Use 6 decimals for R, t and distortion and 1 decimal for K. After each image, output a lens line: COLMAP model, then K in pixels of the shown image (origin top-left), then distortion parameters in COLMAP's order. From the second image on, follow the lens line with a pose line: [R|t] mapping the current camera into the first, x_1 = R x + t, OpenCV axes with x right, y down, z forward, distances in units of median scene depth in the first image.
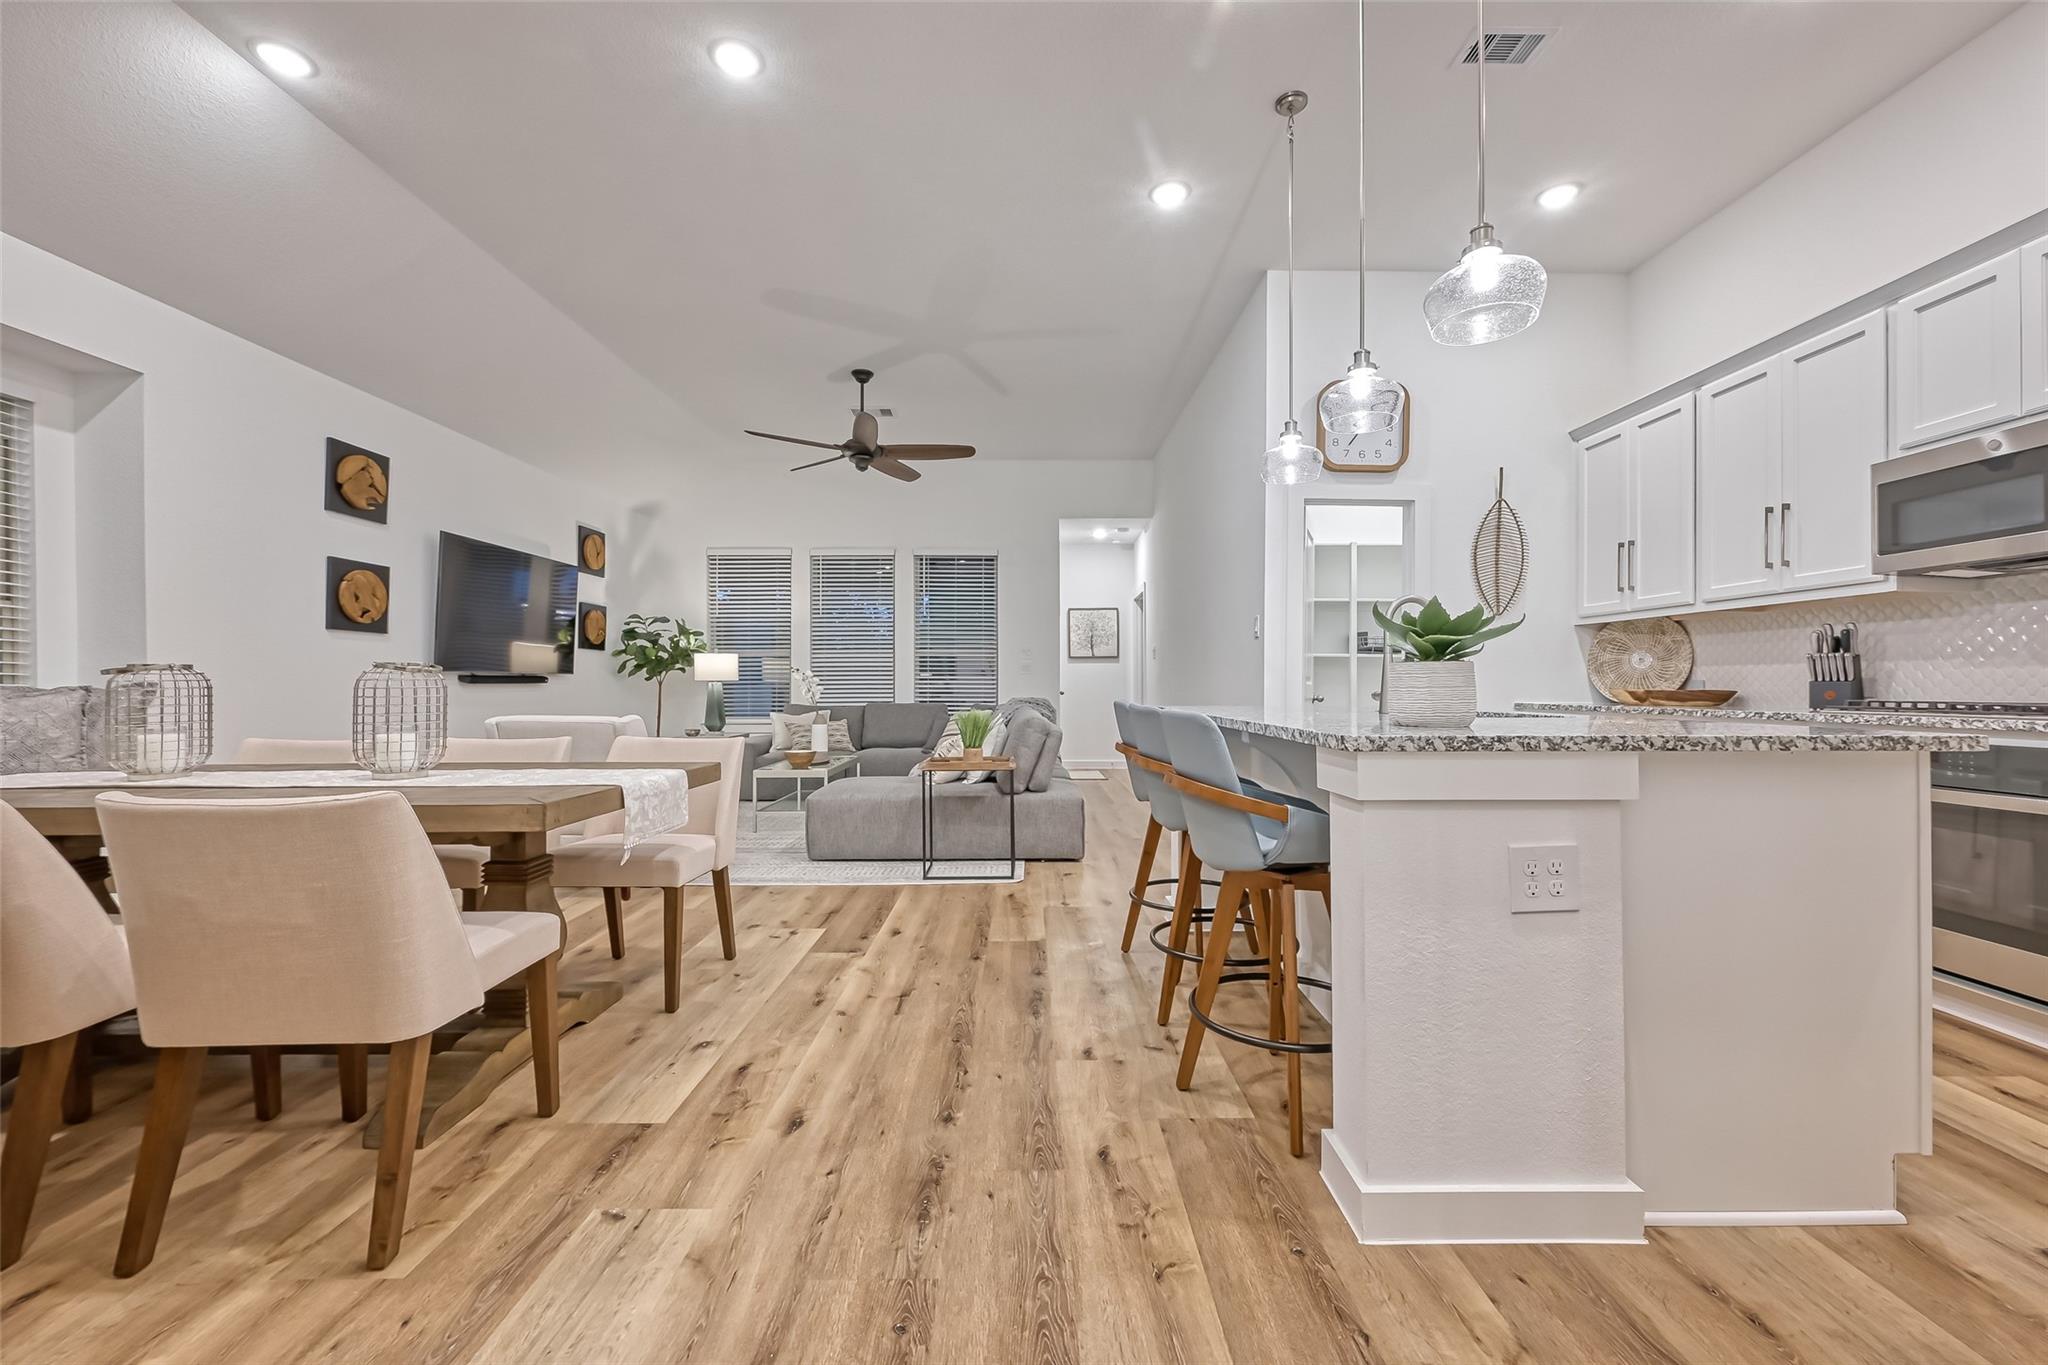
lens RADIAL K [[811.4, 0, 1033.6], [0, 811.4, 679.4], [0, 0, 1]] dist [0.000078, -0.000131]
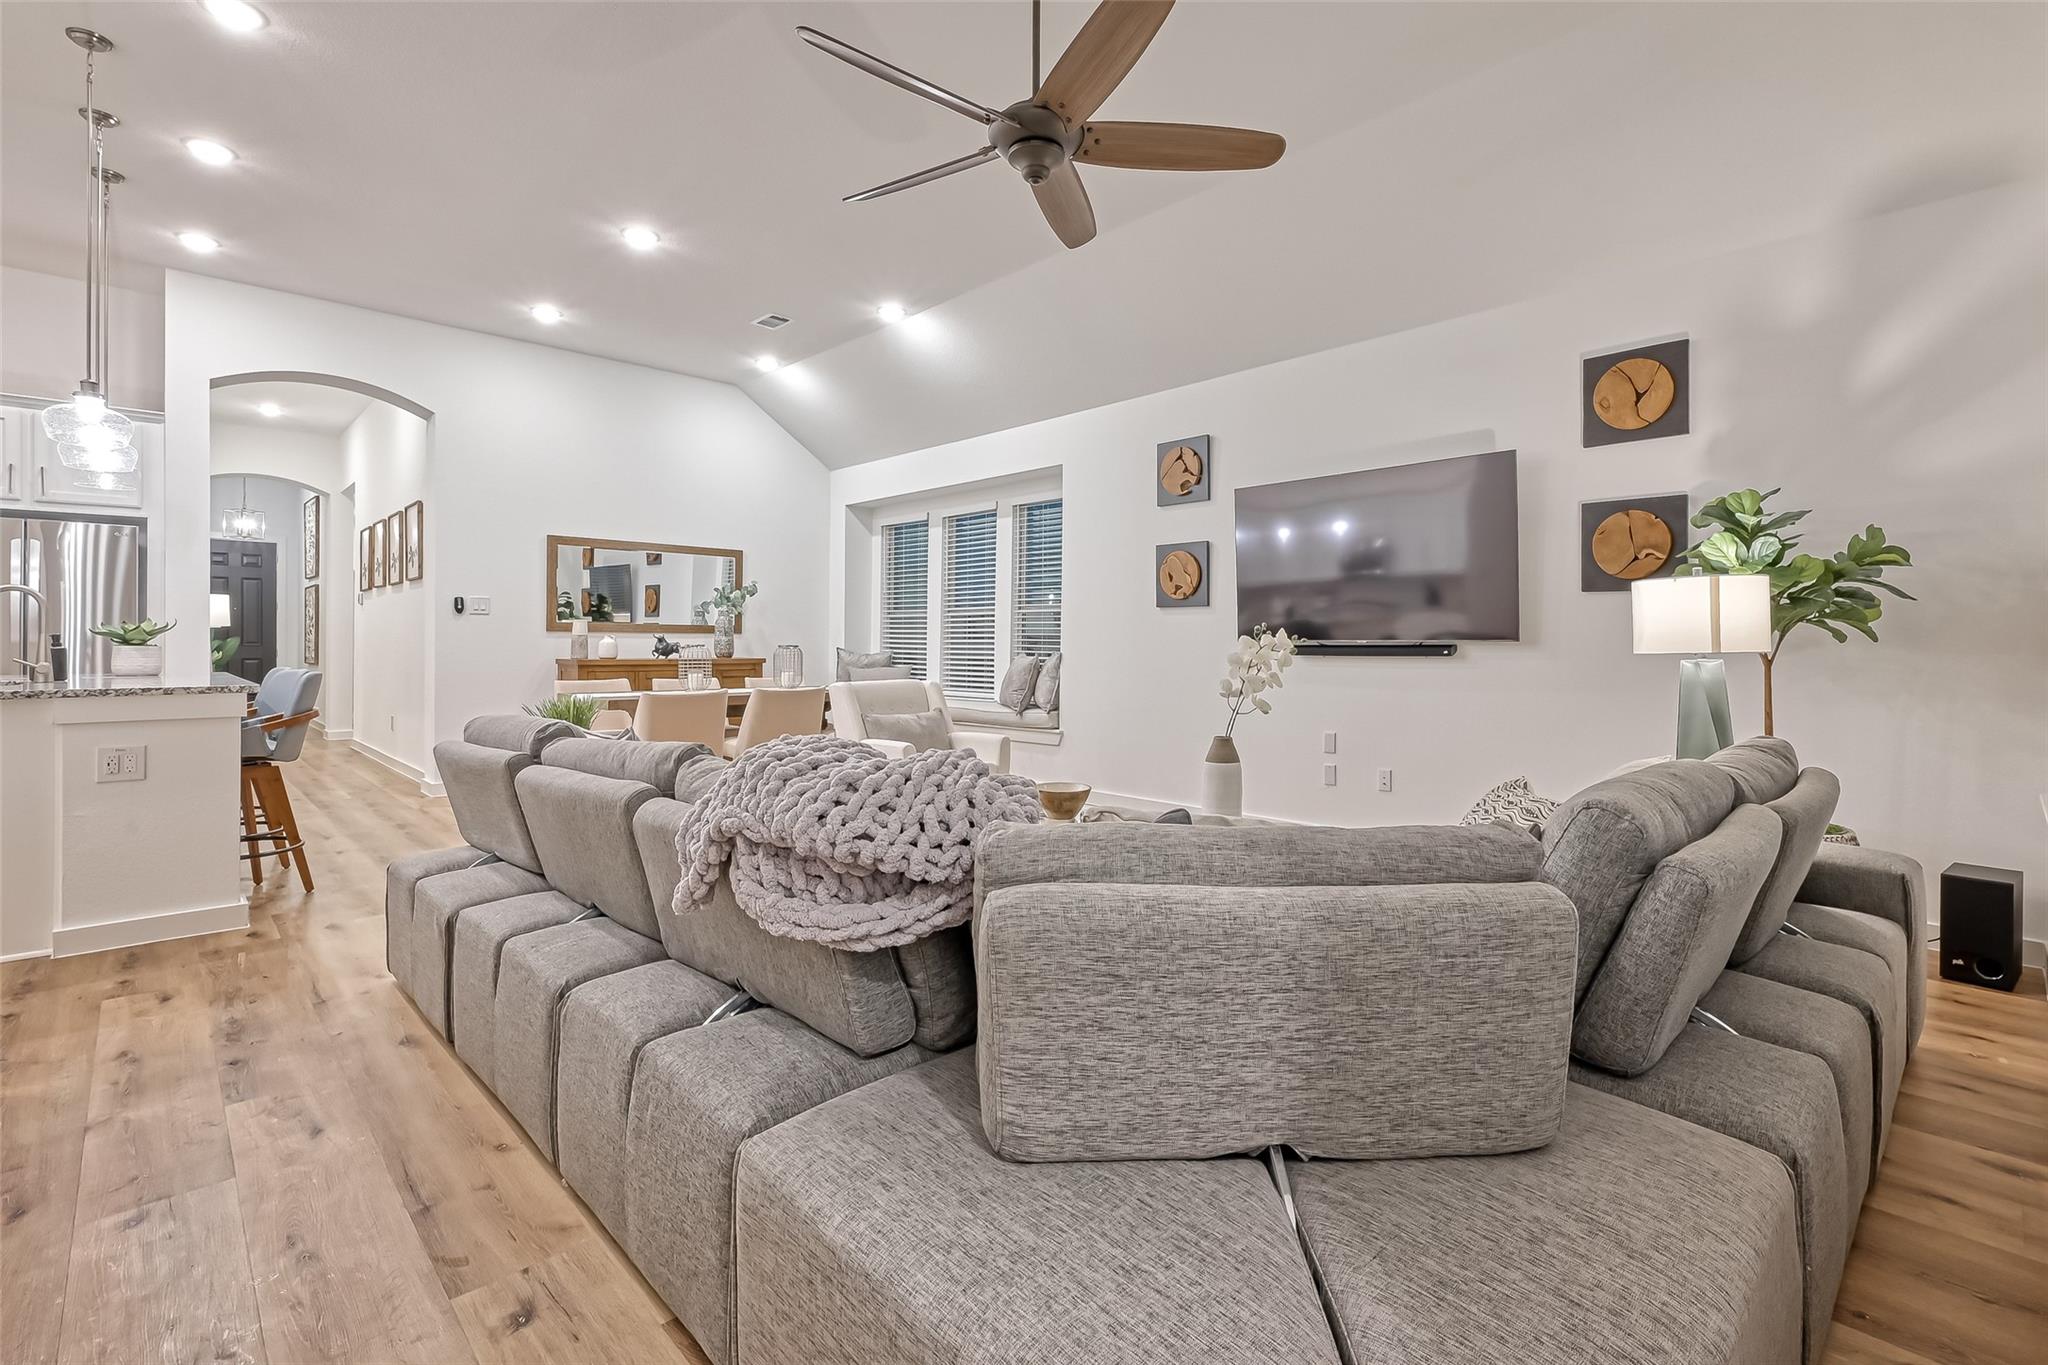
lens RADIAL K [[925.4, 0, 1013.2], [0, 925.4, 616.2], [0, 0, 1]] dist [0.010376, 0.000954]
pose [[-0.738092, -0.020721, -0.674382, 0.184173], [0.001428, 0.999478, -0.032273, -0.006261], [0.674698, -0.024784, -0.737677, 1.797169]]
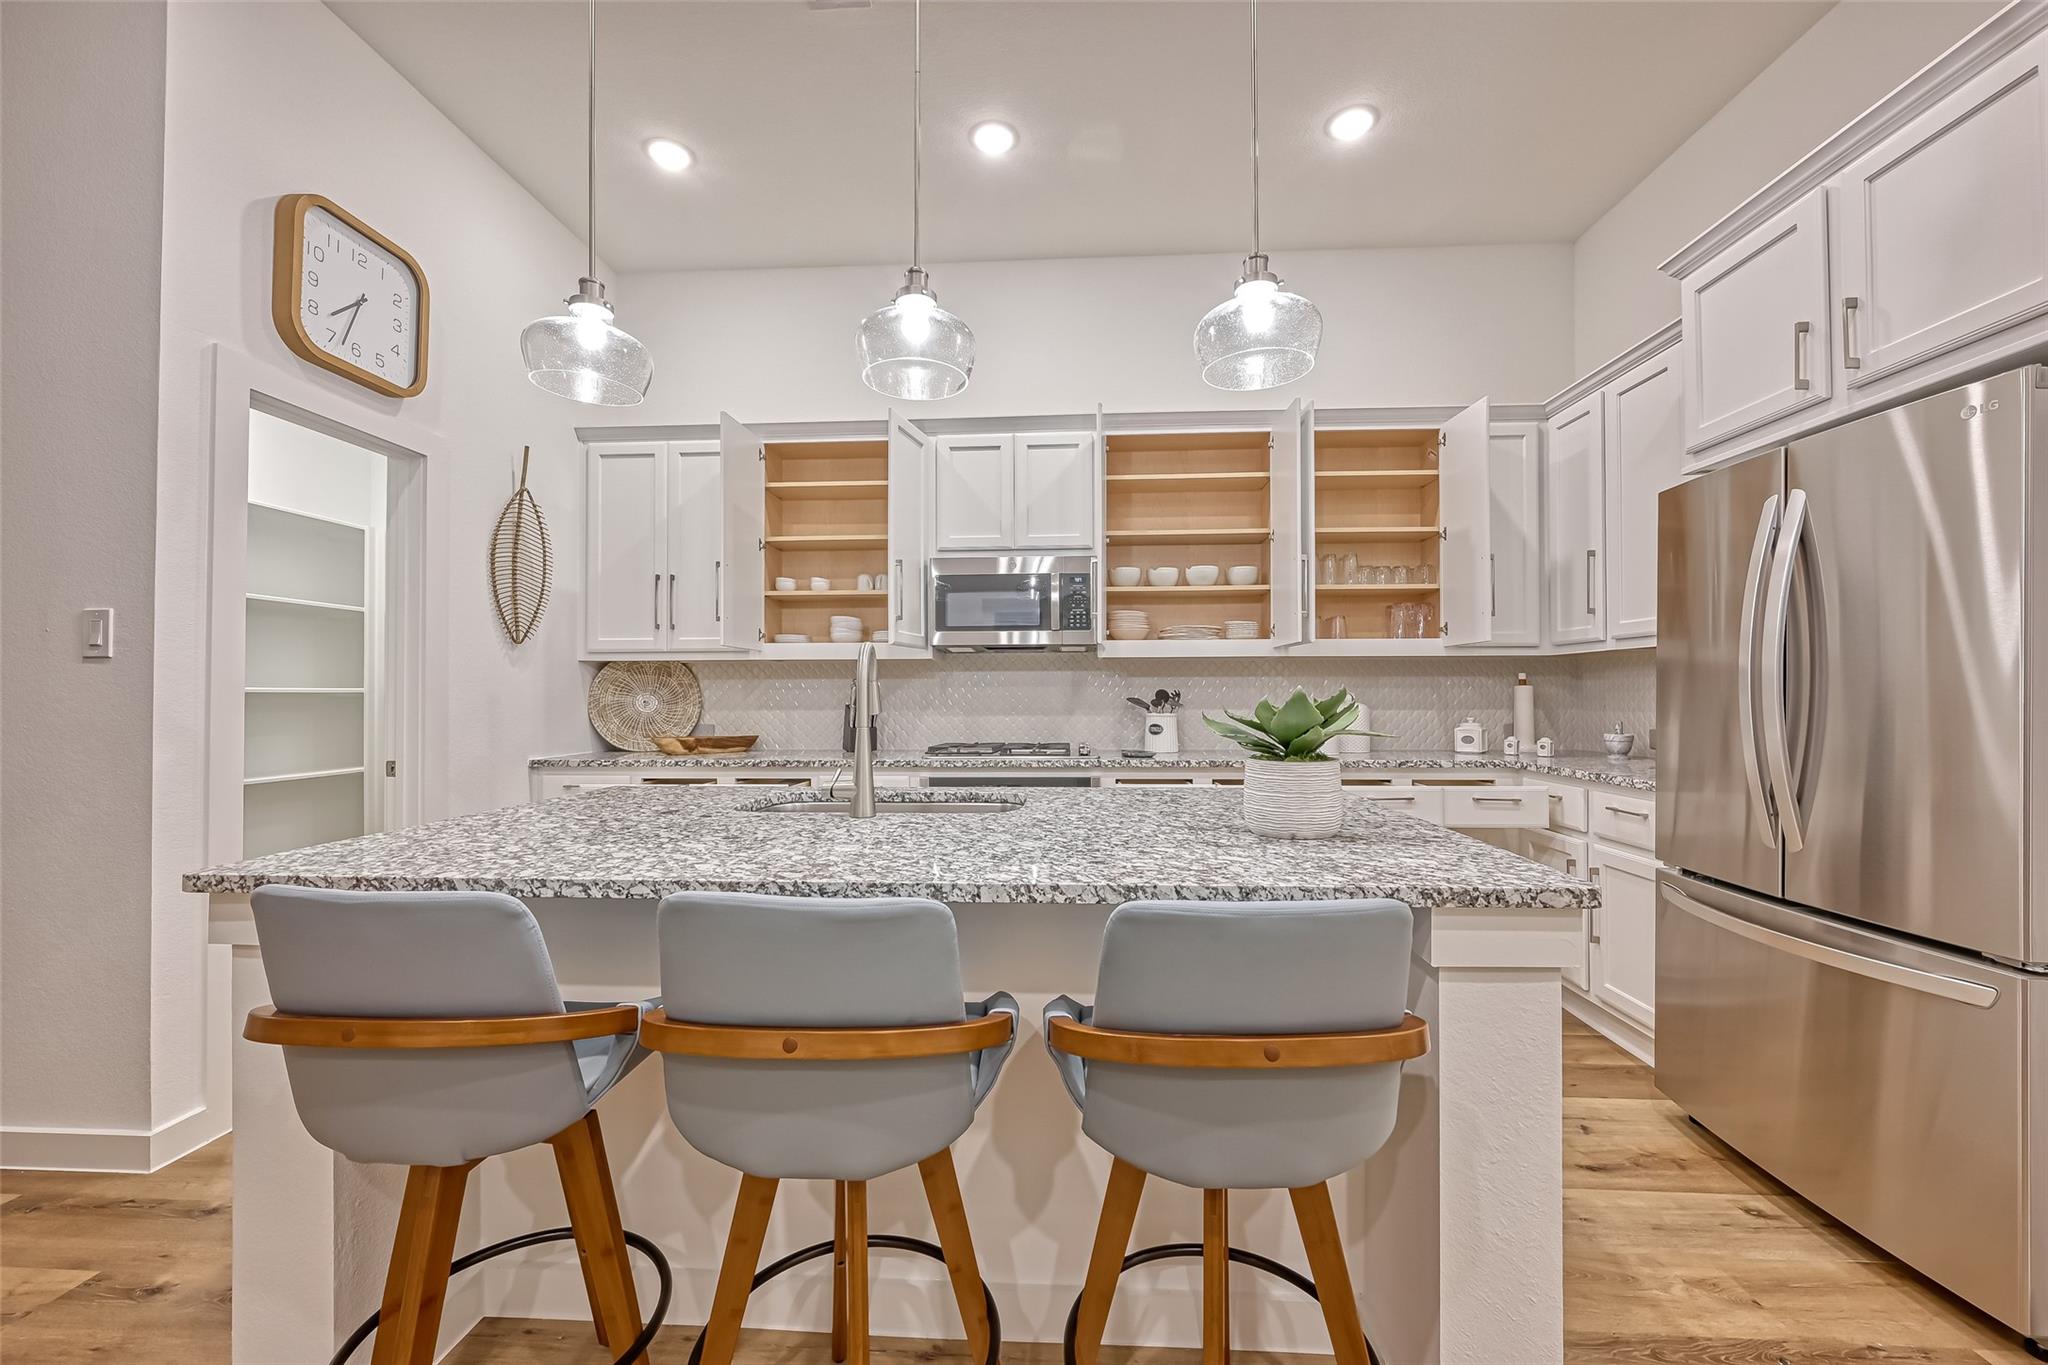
lens RADIAL K [[811.4, 0, 1036.6], [0, 811.4, 688.5], [0, 0, 1]] dist [0.000078, -0.000131]
pose [[0.059933, 0.009587, 0.998156, -0.136926], [-0.003810, 0.999949, -0.009375, -0.032451], [-0.998195, -0.003241, 0.059966, 0.482369]]
